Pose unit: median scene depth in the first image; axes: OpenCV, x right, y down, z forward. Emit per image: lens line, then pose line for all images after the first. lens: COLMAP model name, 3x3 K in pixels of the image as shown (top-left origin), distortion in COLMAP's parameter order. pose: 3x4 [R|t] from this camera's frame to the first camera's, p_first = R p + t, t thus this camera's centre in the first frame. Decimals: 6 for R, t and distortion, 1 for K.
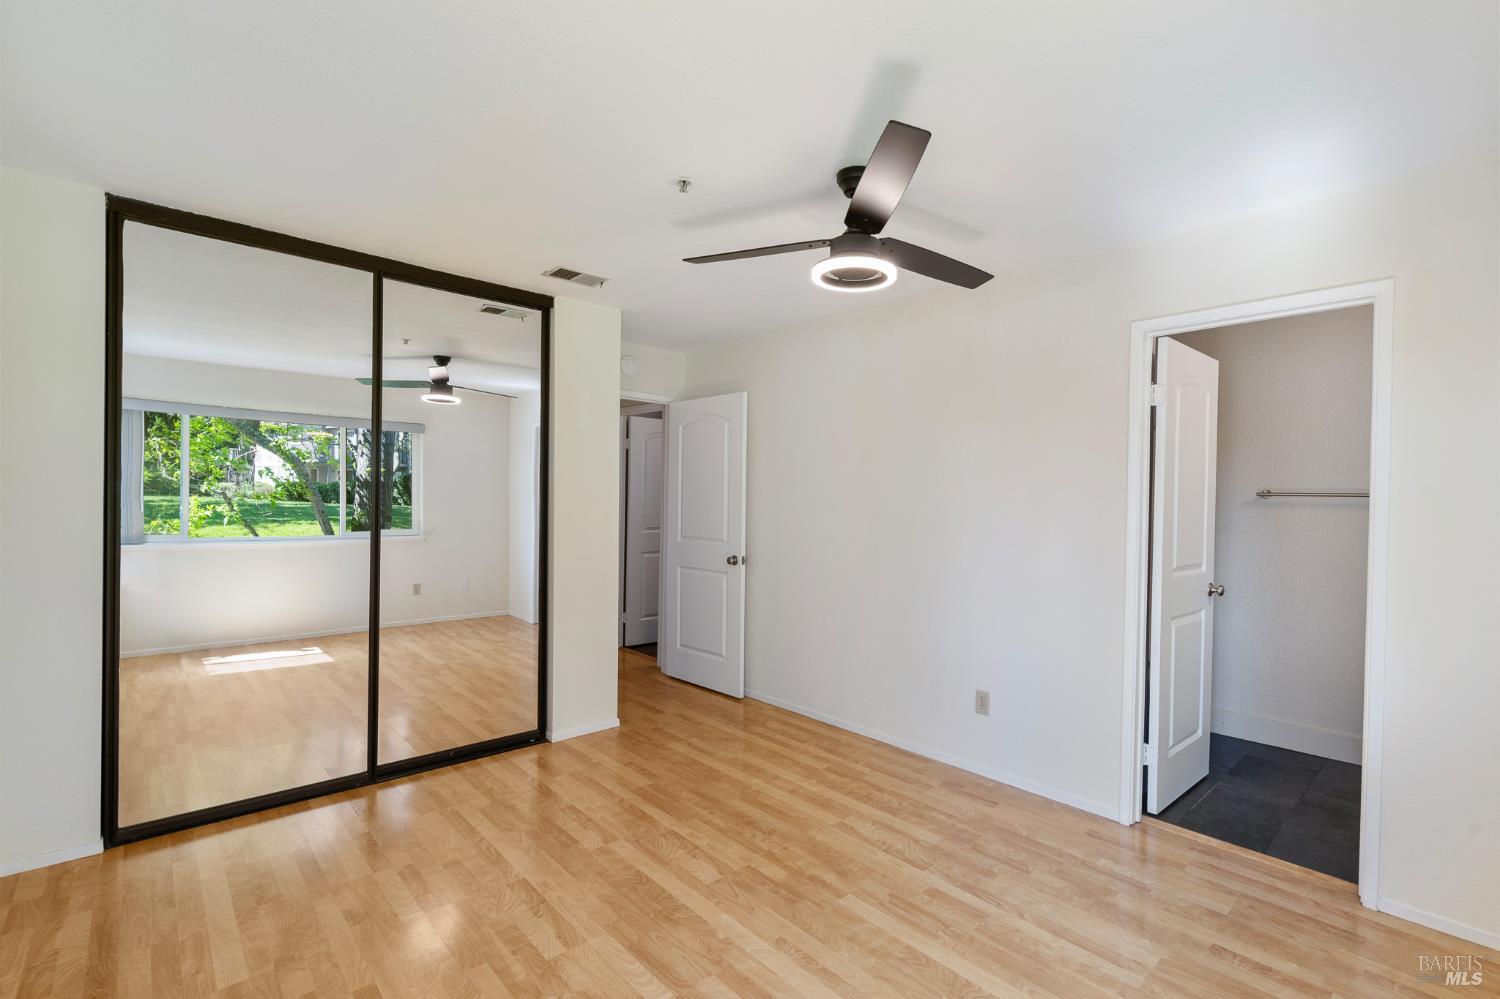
lens RADIAL K [[684.8, 0, 750.0], [0, 684.8, 499.5], [0, 0, 1]] dist [-0.002380, 0.000471]
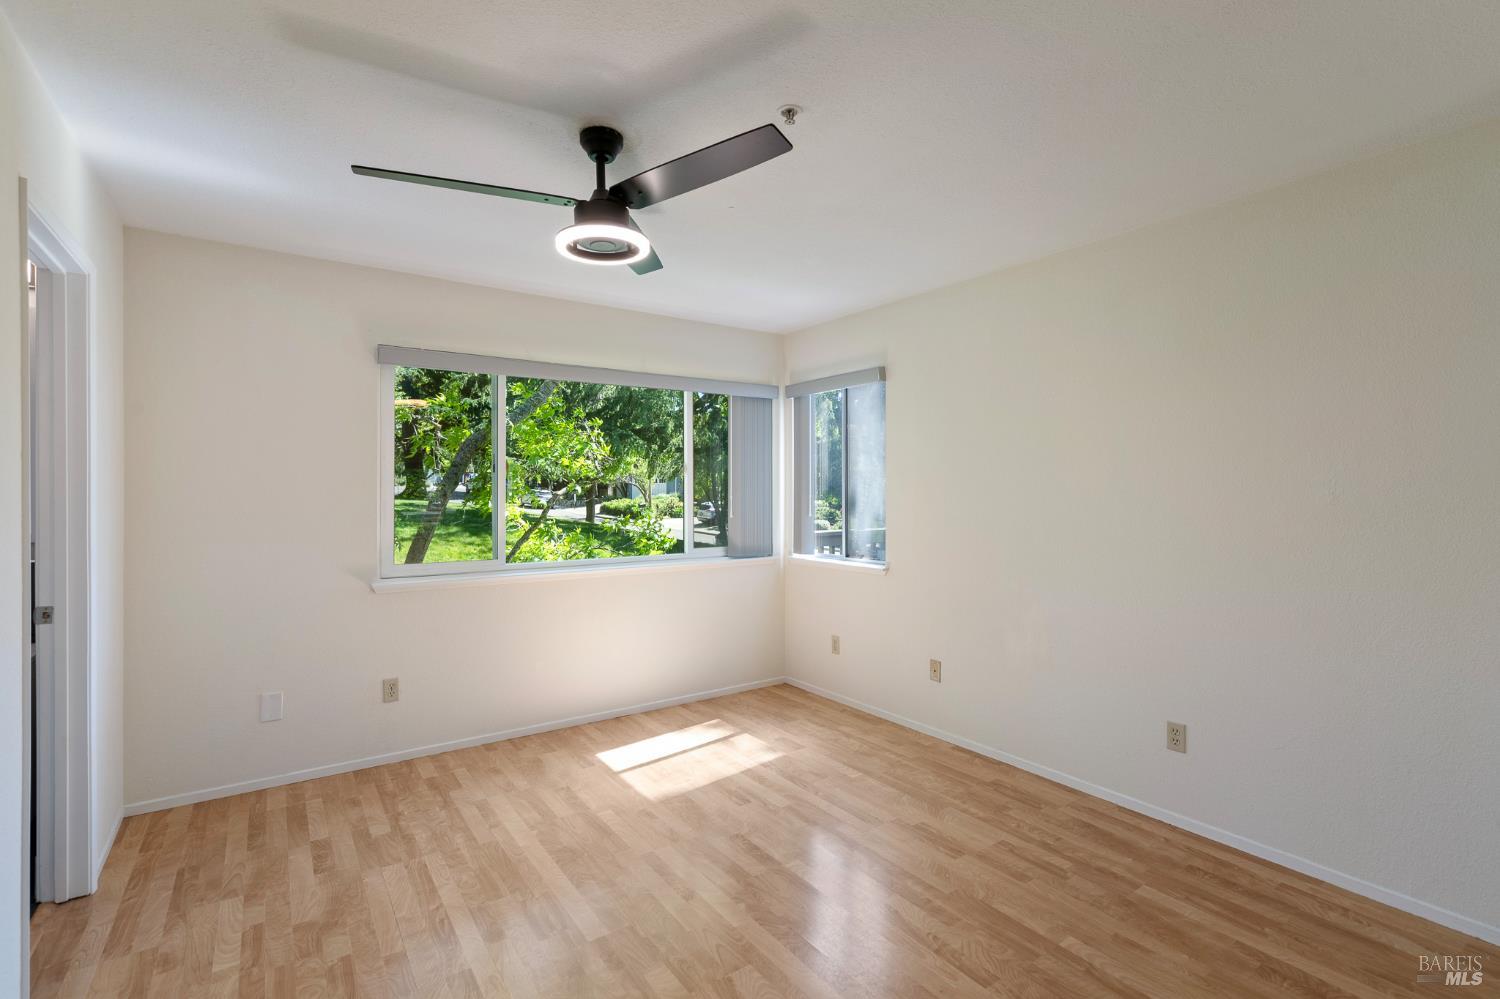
lens RADIAL K [[696.4, 0, 762.1], [0, 696.4, 488.9], [0, 0, 1]] dist [-0.001430, 0.000310]
pose [[-0.993886, -0.013368, 0.109602, -0.162165], [-0.013325, 0.999911, 0.001128, -0.004833], [-0.109607, -0.000339, -0.993975, 1.842357]]
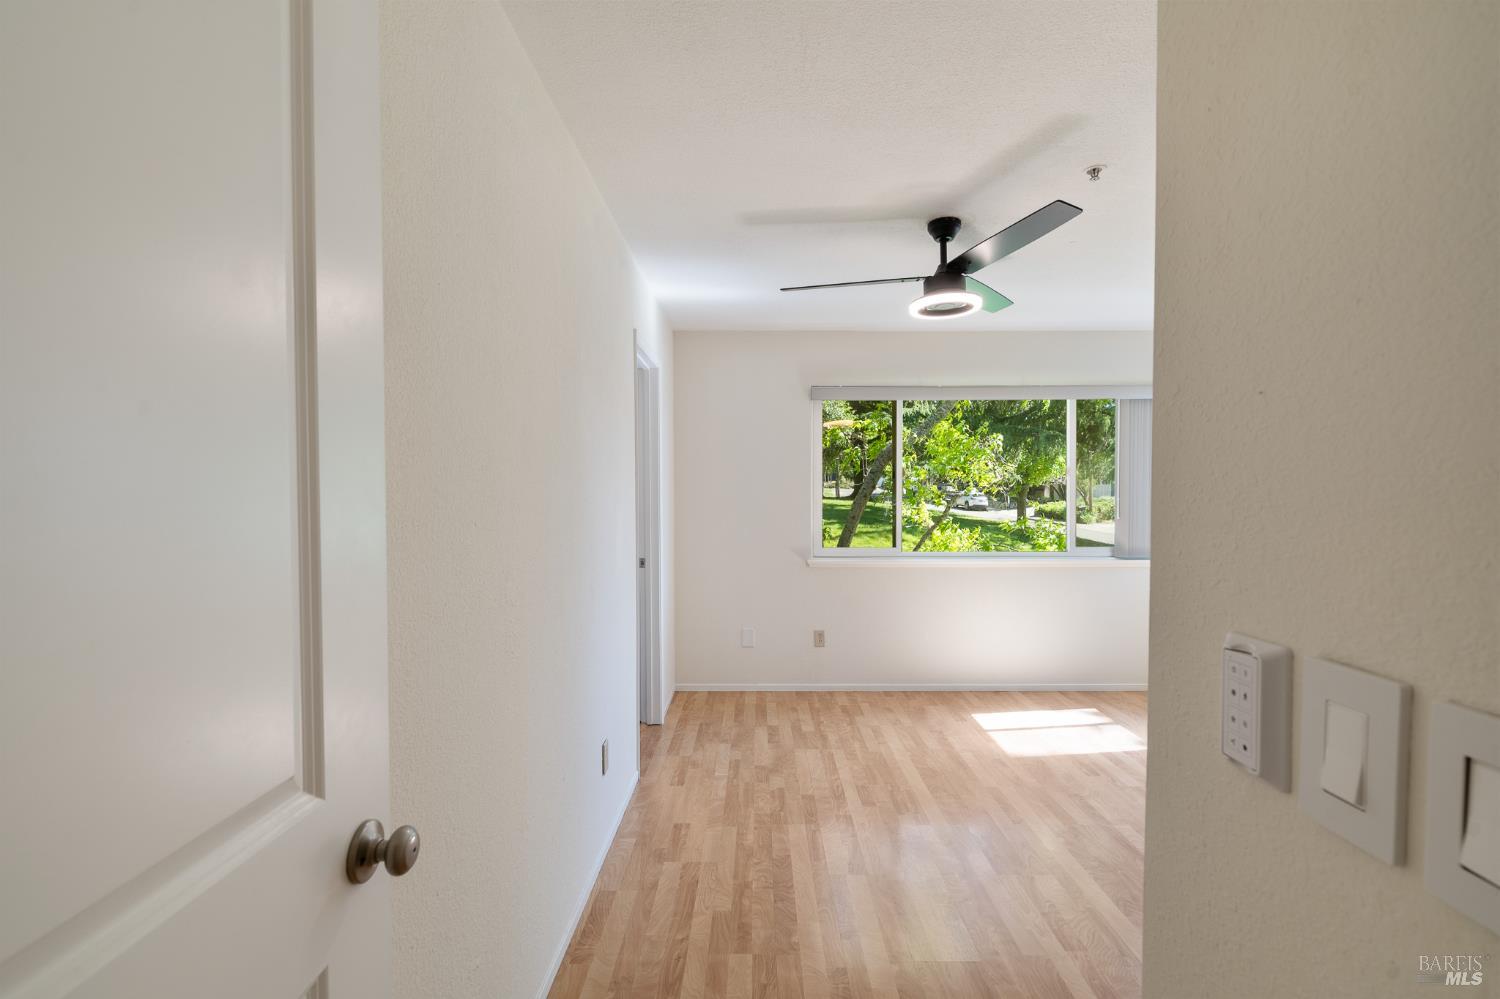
lens RADIAL K [[684.8, 0, 750.0], [0, 684.8, 499.5], [0, 0, 1]] dist [-0.002380, 0.000471]
pose [[-0.739095, -0.018375, 0.673350, -0.405687], [-0.006808, 0.999781, 0.019810, -0.007574], [-0.673567, 0.010057, -0.739058, 2.063275]]
